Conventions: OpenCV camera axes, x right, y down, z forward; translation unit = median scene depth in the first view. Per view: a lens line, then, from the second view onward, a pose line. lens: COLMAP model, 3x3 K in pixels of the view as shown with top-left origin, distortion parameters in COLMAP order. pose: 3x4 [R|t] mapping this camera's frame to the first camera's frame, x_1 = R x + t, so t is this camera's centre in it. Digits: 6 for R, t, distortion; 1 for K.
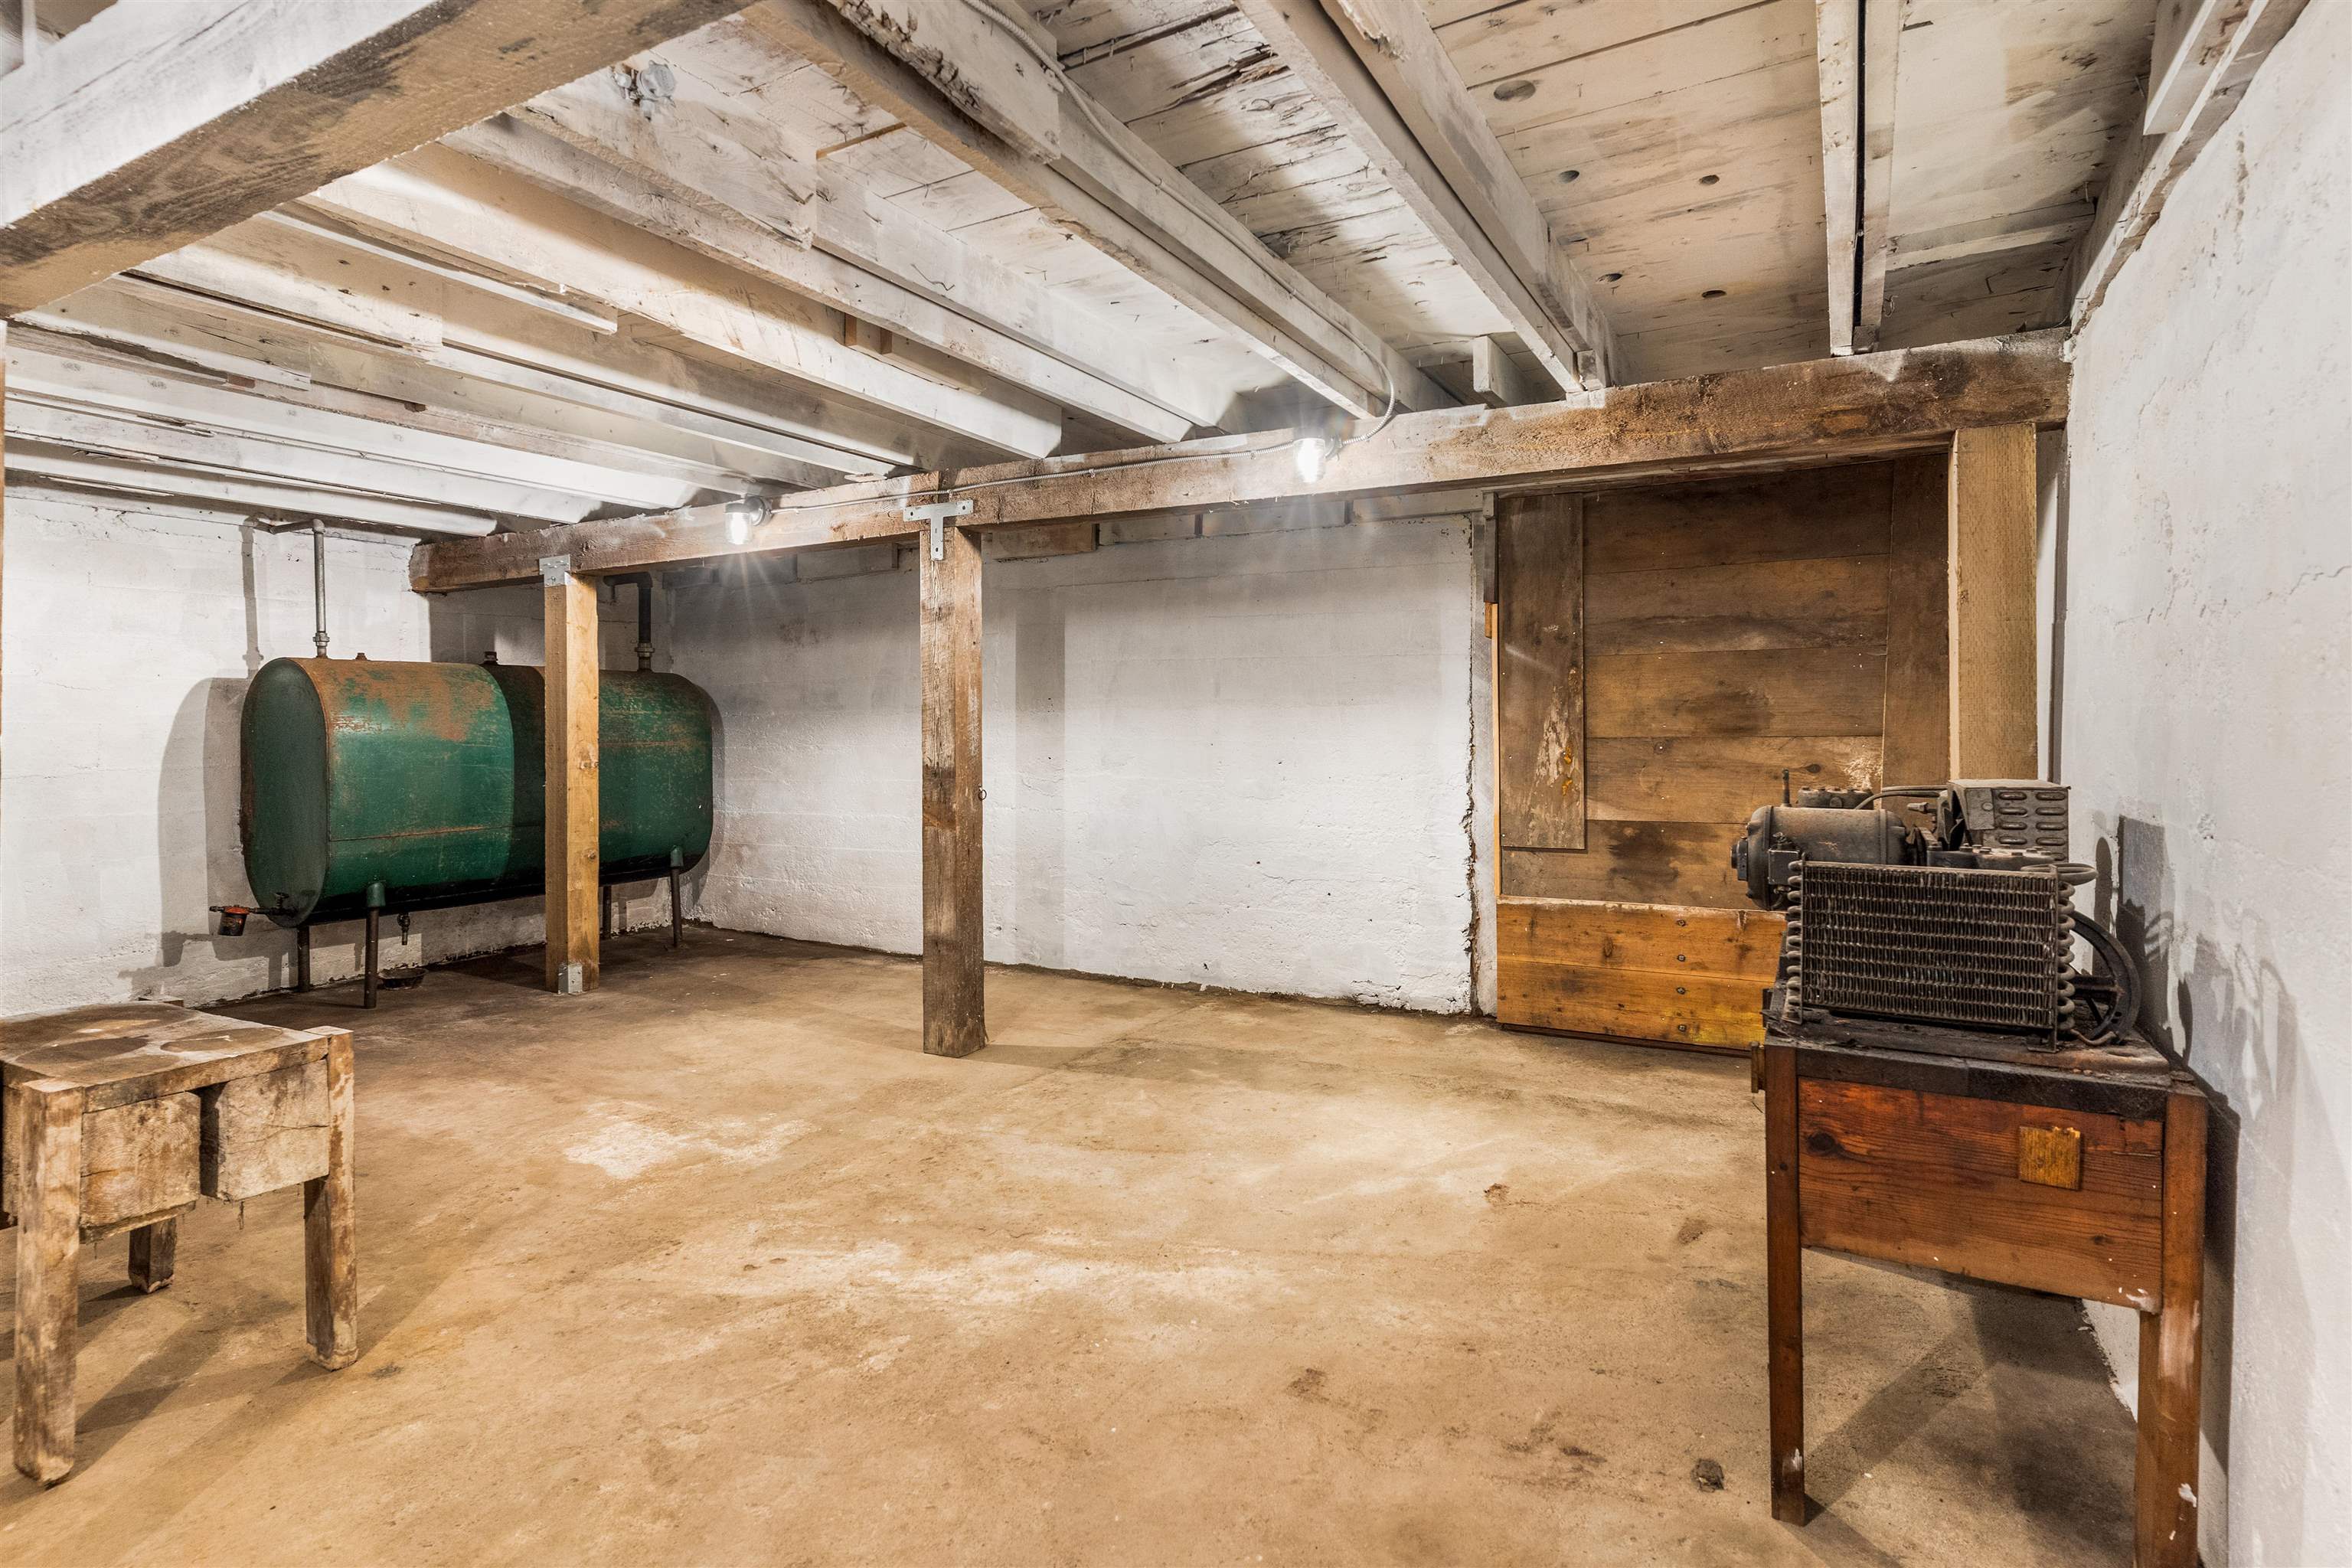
lens RADIAL K [[1161.5, 0, 1183.2], [0, 1161.5, 774.0], [0, 0, 1]] dist [0.005667, -0.000017]
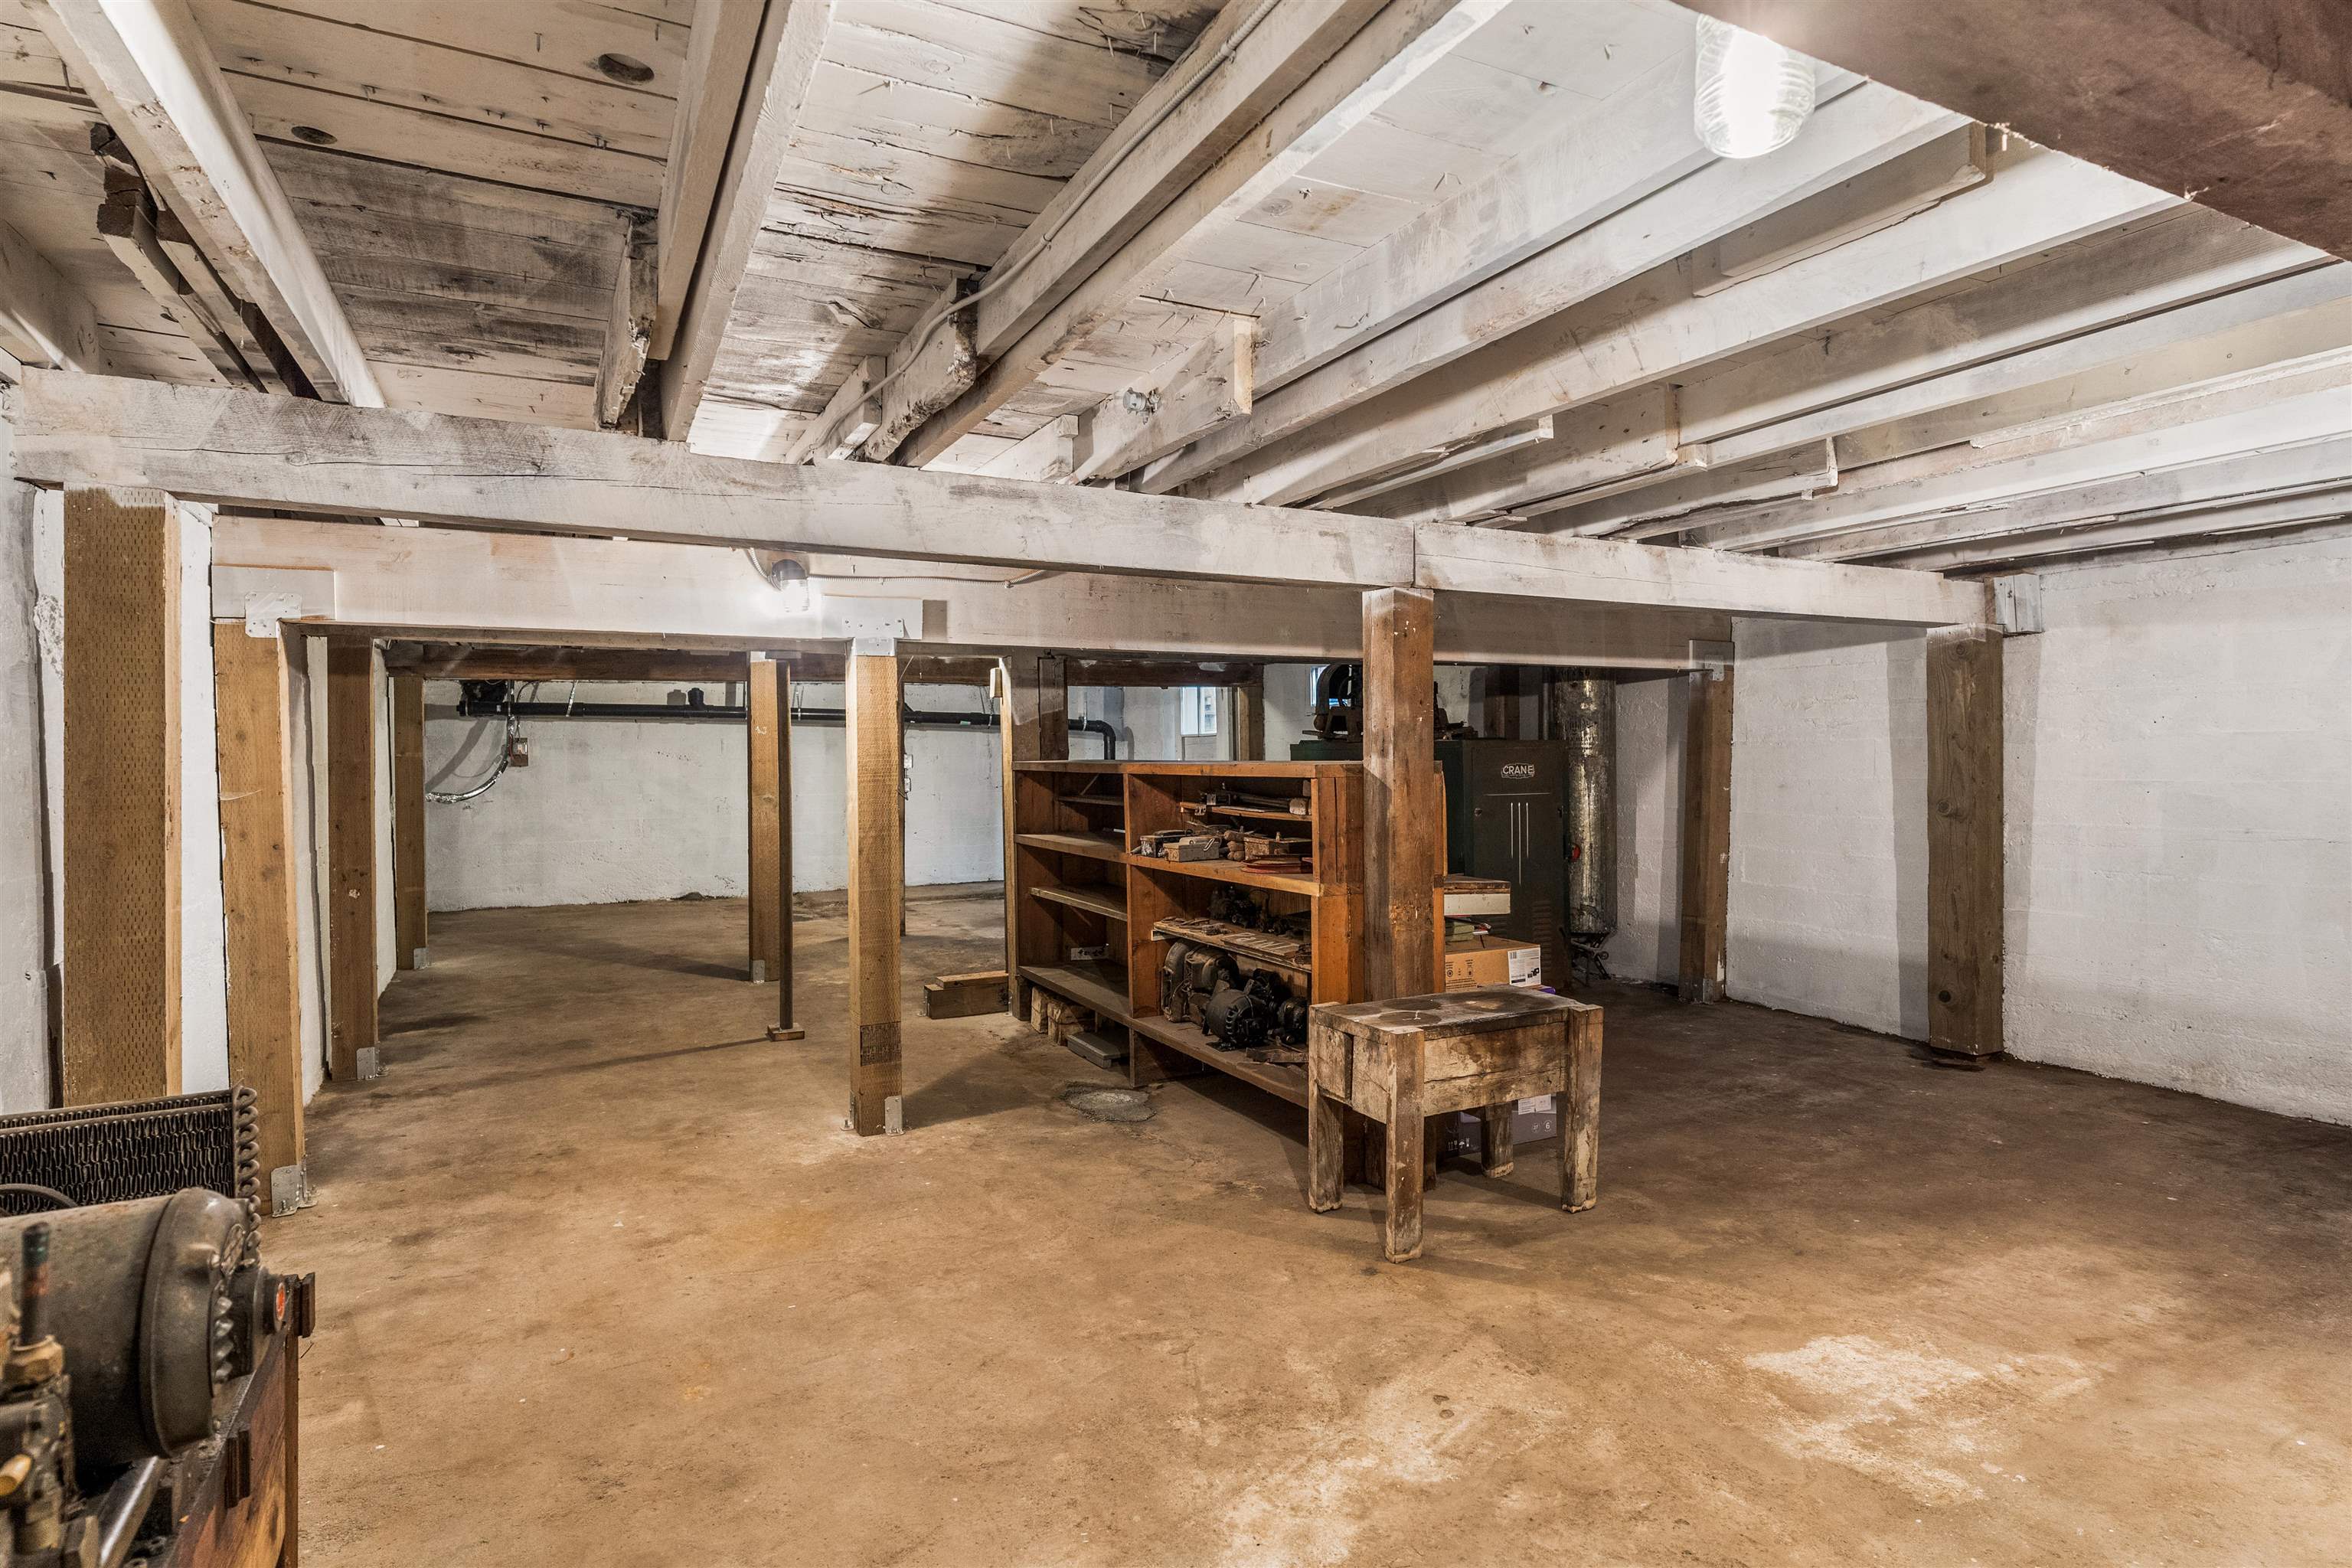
lens RADIAL K [[1277.2, 0, 1184.9], [0, 1277.2, 771.3], [0, 0, 1]] dist [0.007790, -0.001785]
pose [[-0.562996, 0.023620, -0.826122, 0.589805], [-0.015725, 0.999104, 0.039282, -0.129531], [0.826310, 0.035106, -0.562121, 1.351130]]
